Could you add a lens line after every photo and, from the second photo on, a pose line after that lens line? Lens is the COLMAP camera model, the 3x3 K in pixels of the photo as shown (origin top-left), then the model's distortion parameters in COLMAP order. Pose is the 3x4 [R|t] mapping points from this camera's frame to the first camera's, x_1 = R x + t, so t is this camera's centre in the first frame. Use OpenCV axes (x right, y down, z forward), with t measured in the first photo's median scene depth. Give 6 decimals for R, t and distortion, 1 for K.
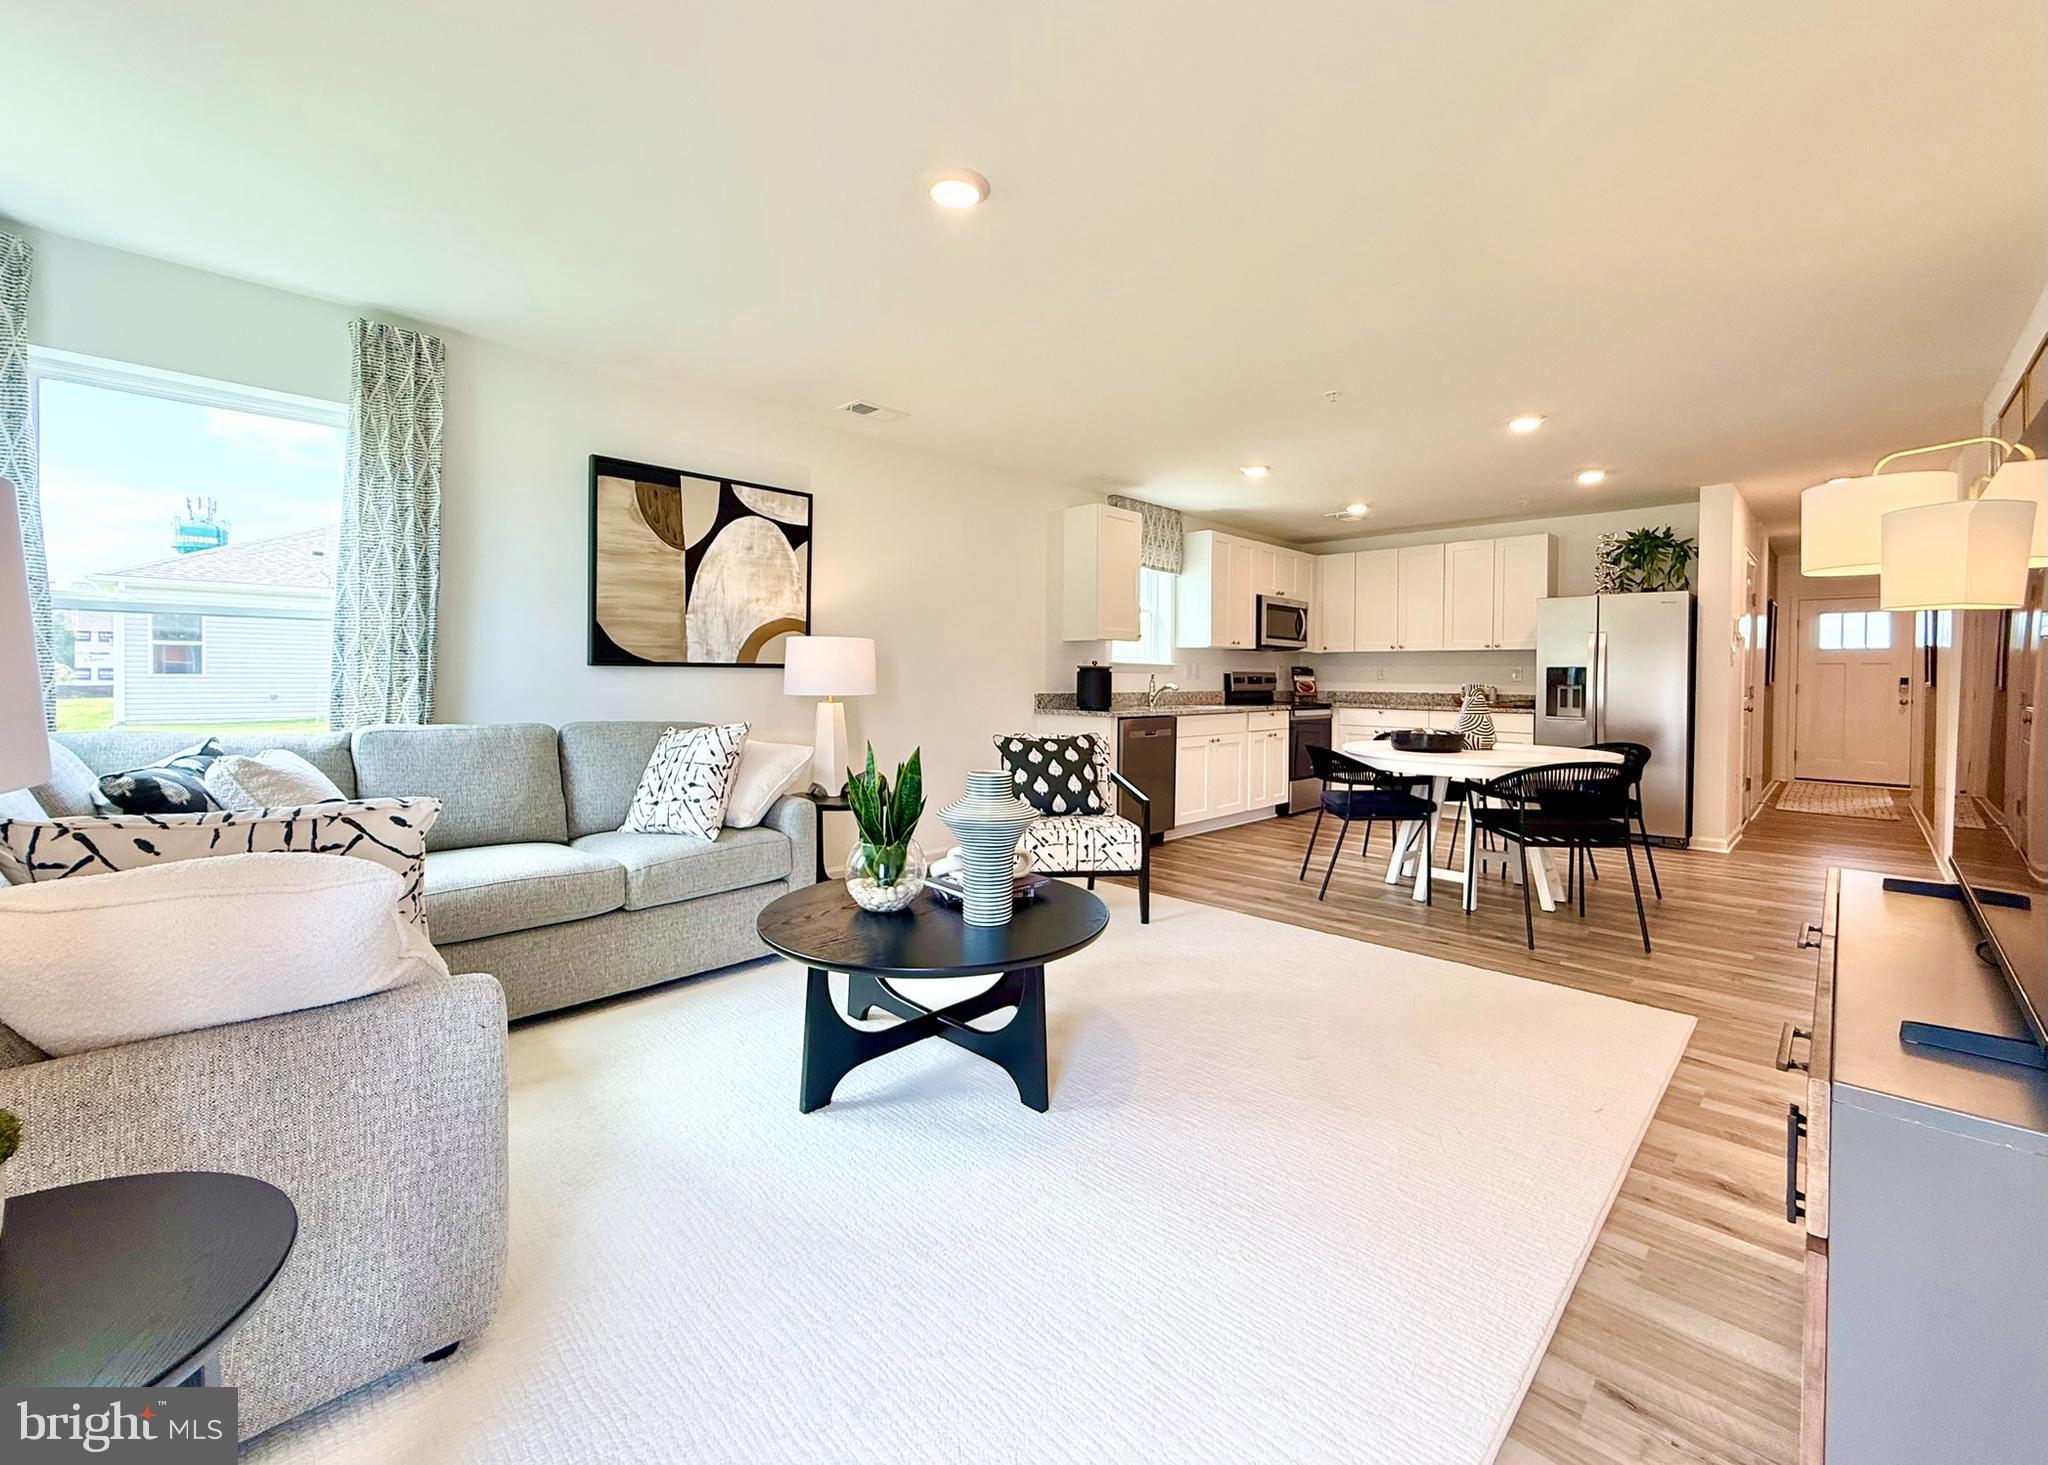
lens RADIAL K [[843.0, 0, 1045.3], [0, 843.0, 684.8], [0, 0, 1]] dist [0.002999, 0.000602]
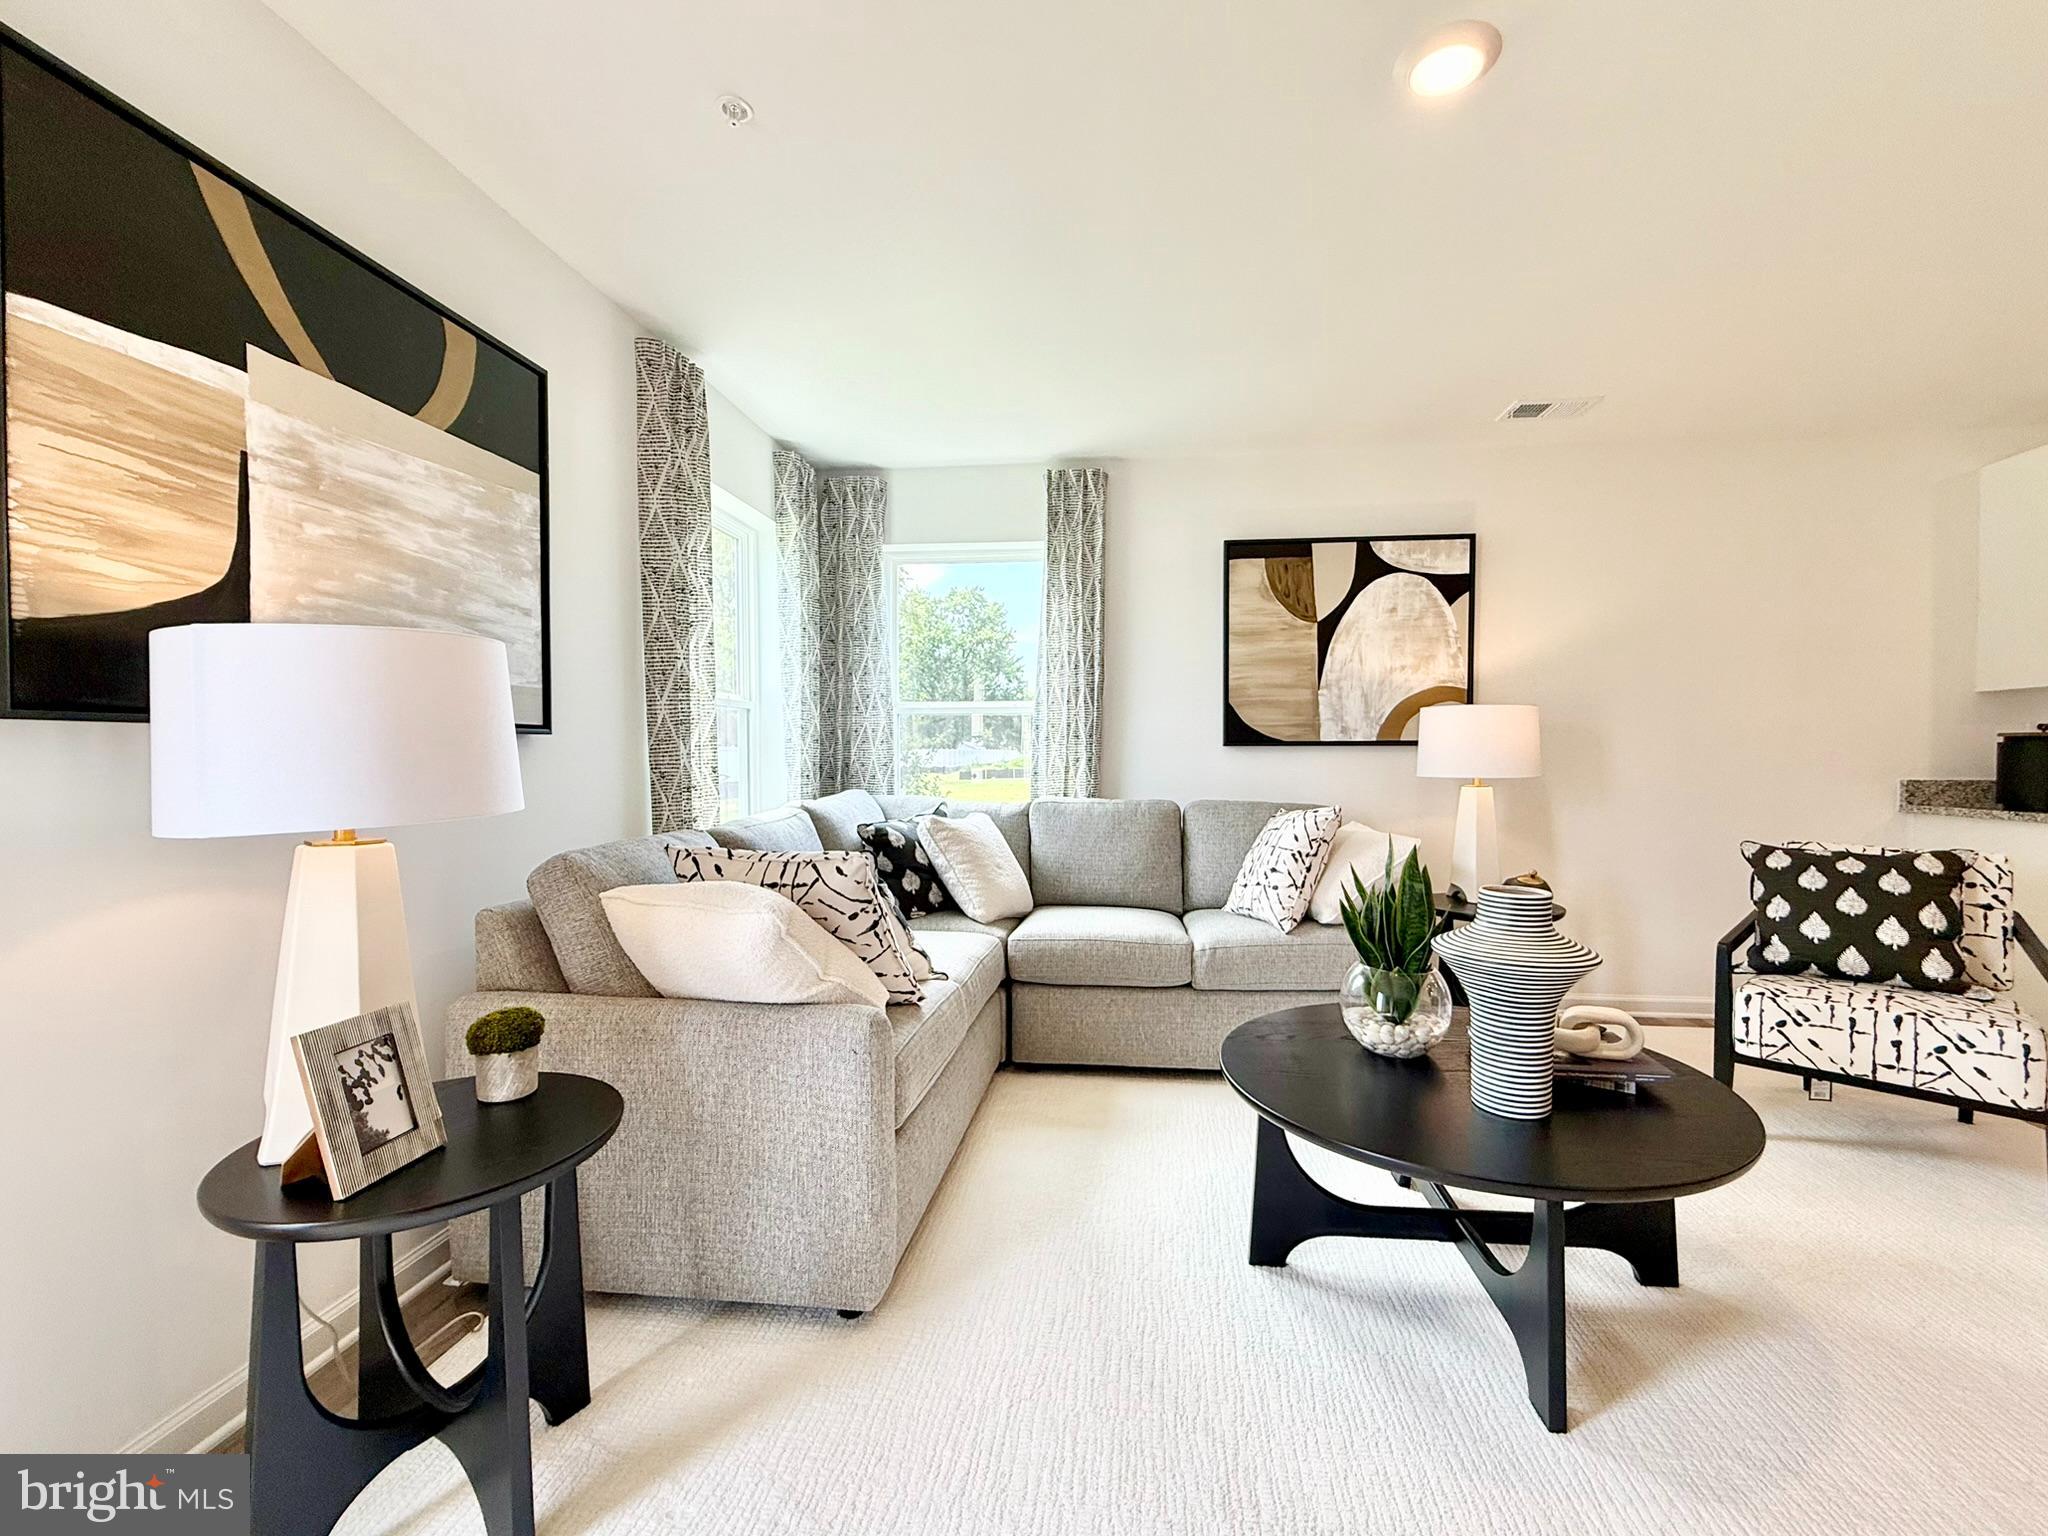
lens RADIAL K [[871.7, 0, 1054.4], [0, 871.7, 770.5], [0, 0, 1]] dist [0.004364, -0.000647]
pose [[0.614193, 0.004099, -0.789145, 0.146448], [-0.001934, 0.999991, 0.003689, 0.003020], [0.789154, -0.000739, 0.614195, 0.153031]]
